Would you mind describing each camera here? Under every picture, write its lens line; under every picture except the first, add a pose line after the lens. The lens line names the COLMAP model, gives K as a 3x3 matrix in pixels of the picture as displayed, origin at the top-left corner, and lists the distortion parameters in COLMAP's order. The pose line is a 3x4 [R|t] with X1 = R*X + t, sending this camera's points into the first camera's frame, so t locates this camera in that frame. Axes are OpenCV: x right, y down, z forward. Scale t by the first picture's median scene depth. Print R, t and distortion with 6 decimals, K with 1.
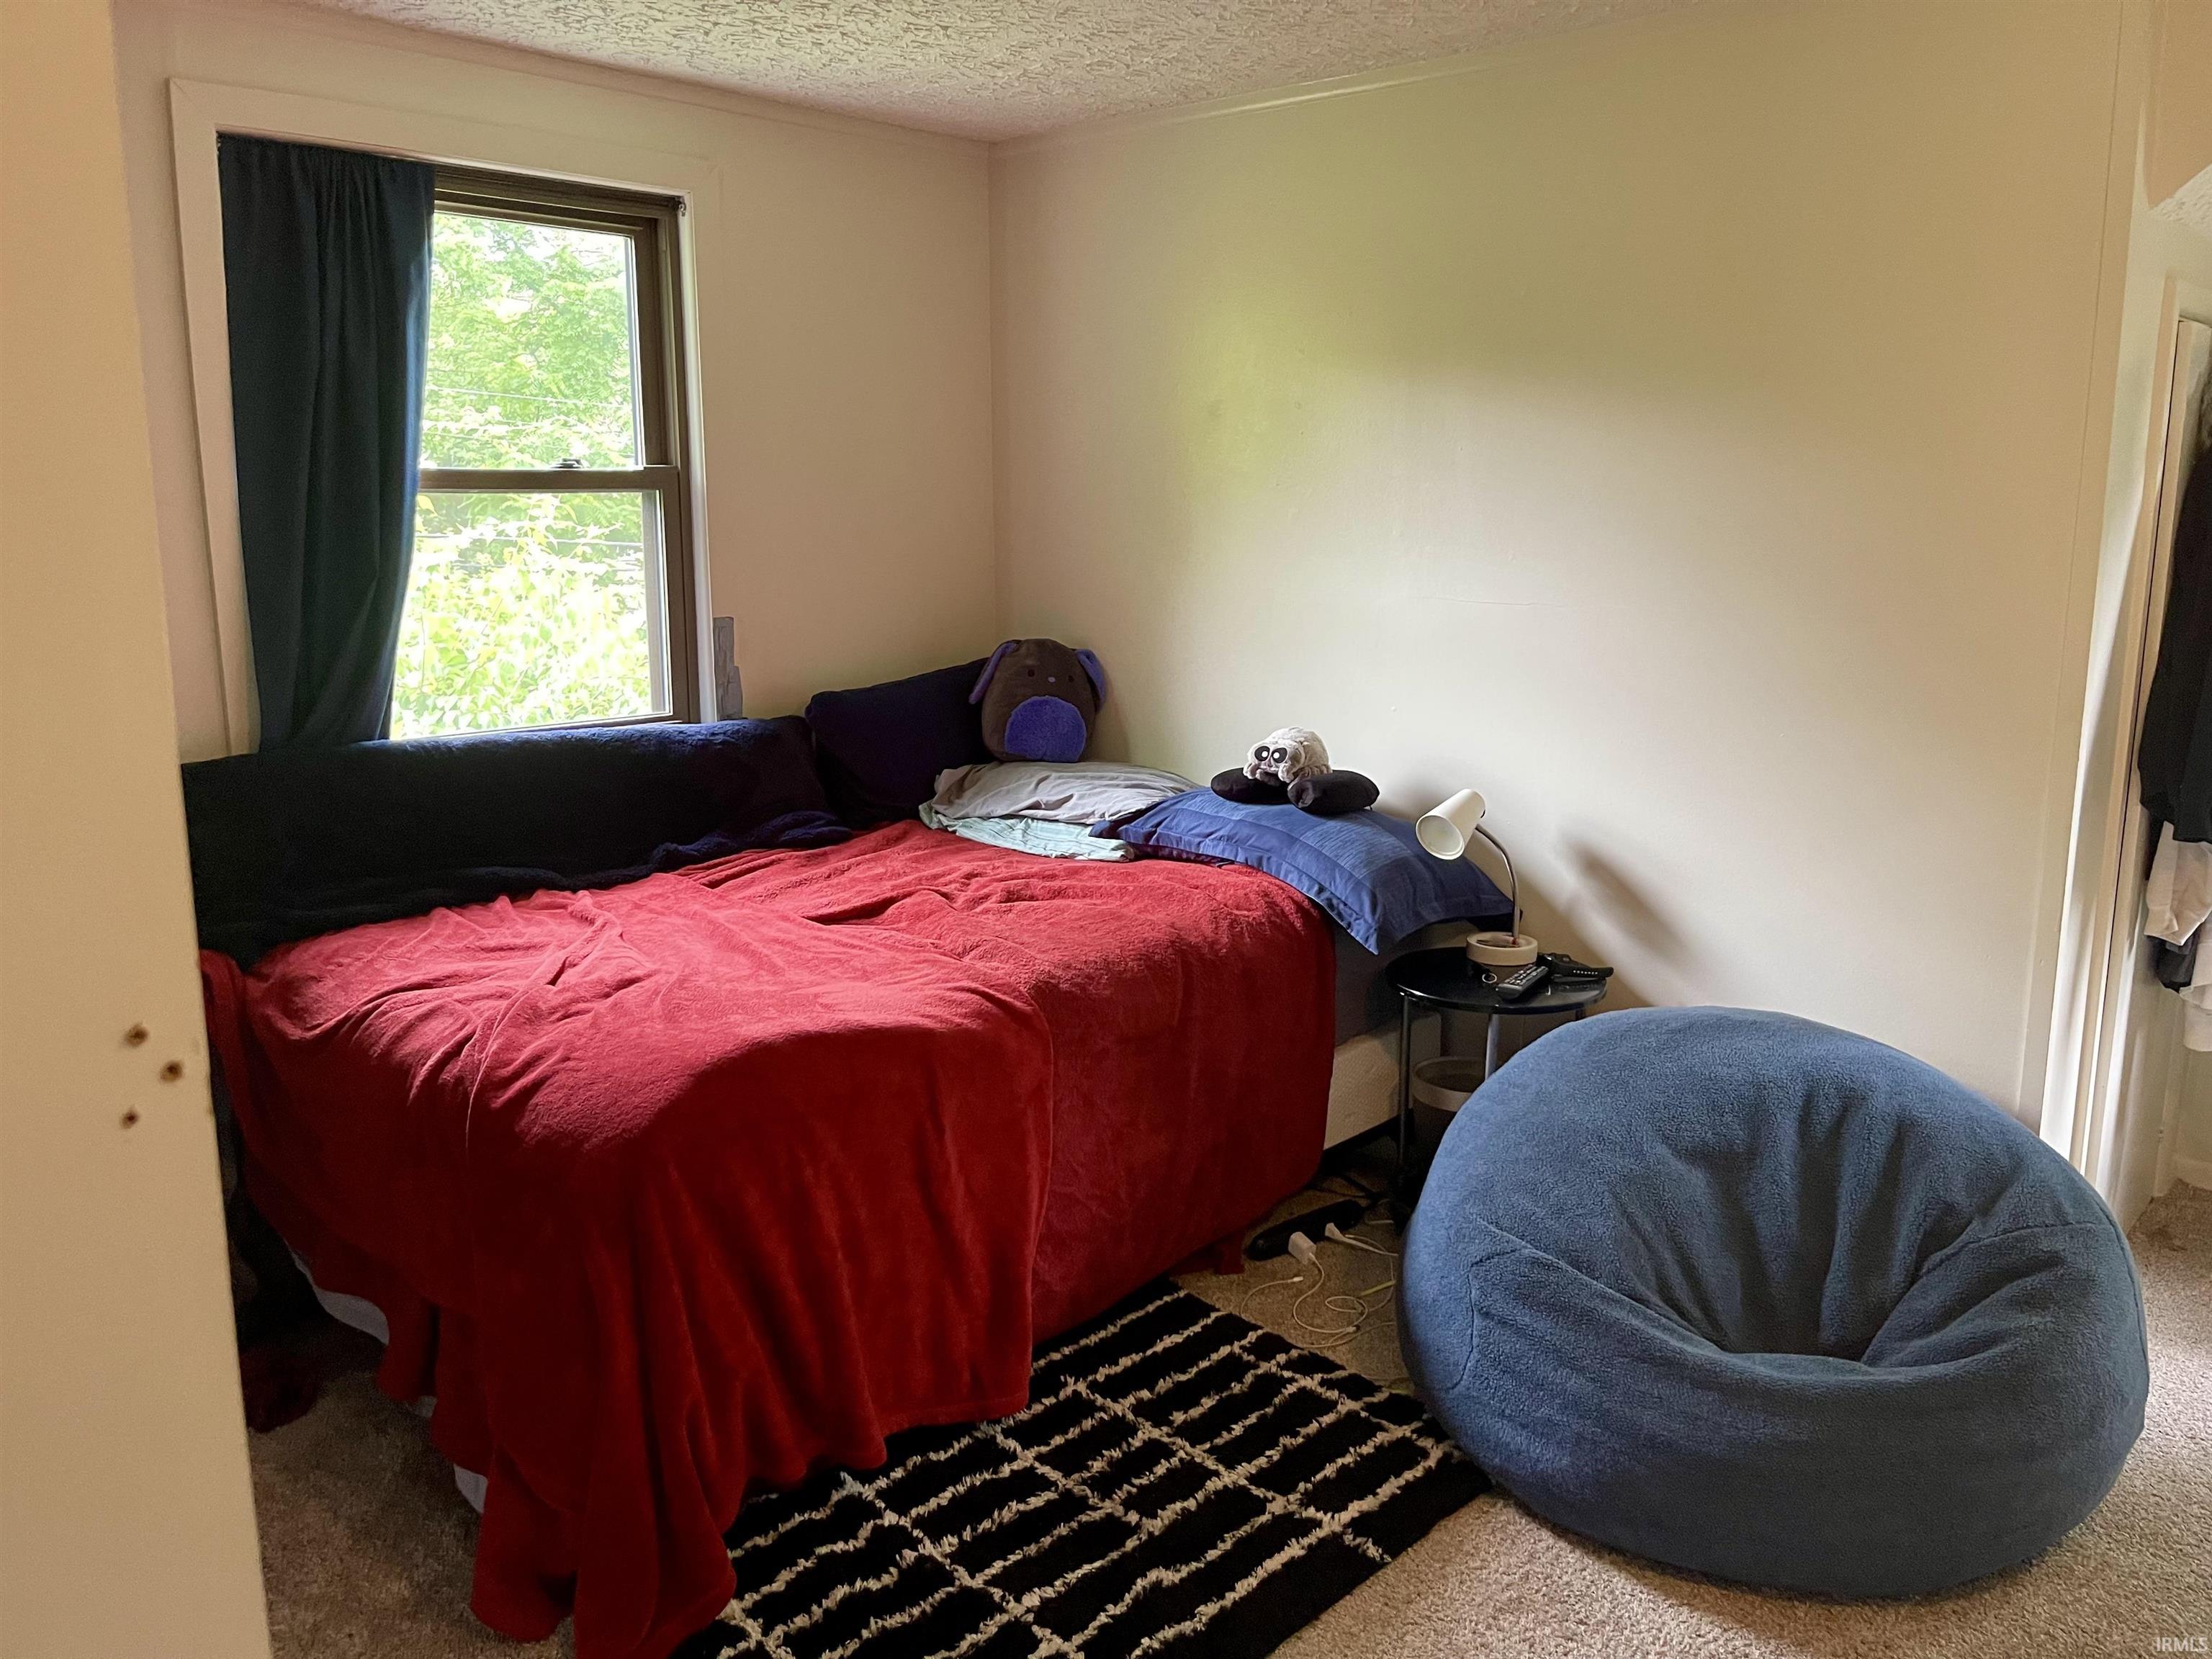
lens RADIAL K [[1690.0, 0, 1106.0], [0, 1690.0, 829.5], [0, 0, 1]] dist [0.072951, -0.102449]
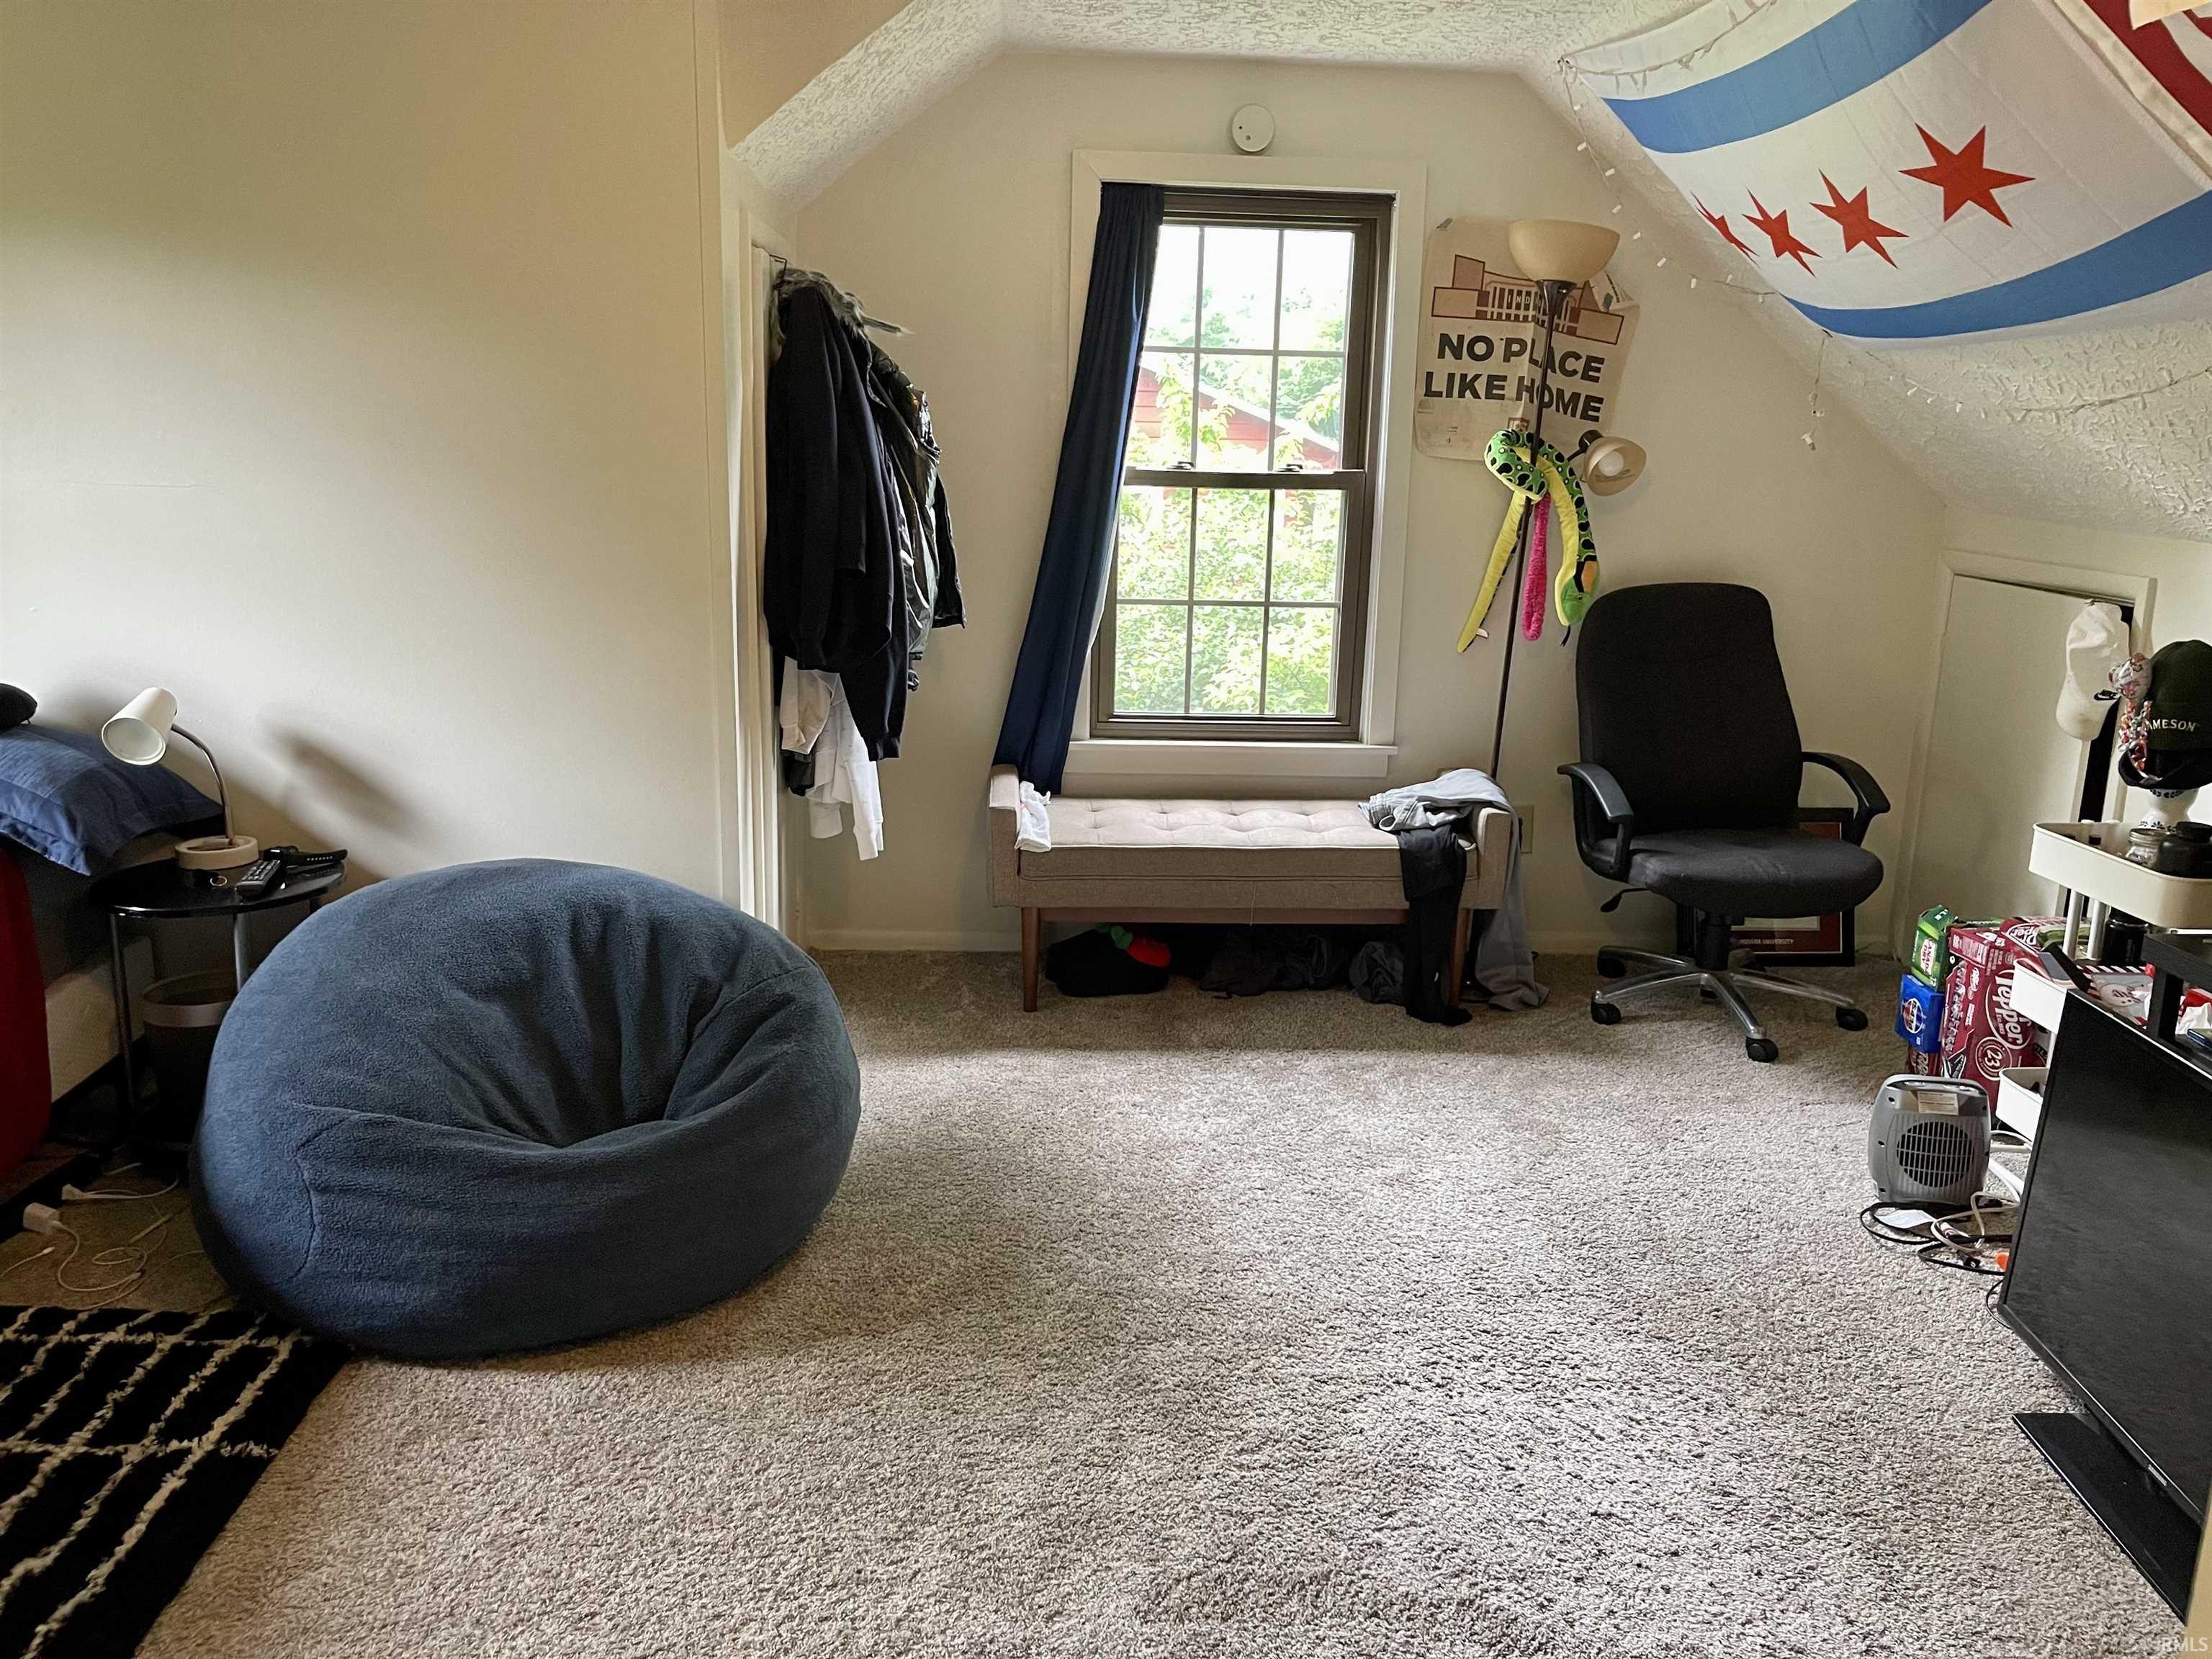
lens RADIAL K [[1690.0, 0, 1106.0], [0, 1690.0, 829.5], [0, 0, 1]] dist [0.072951, -0.102449]
pose [[0.678519, -0.151381, 0.718816, -0.152260], [0.117358, 0.988306, 0.097356, 0.029109], [-0.725148, 0.018301, 0.688350, -0.033584]]
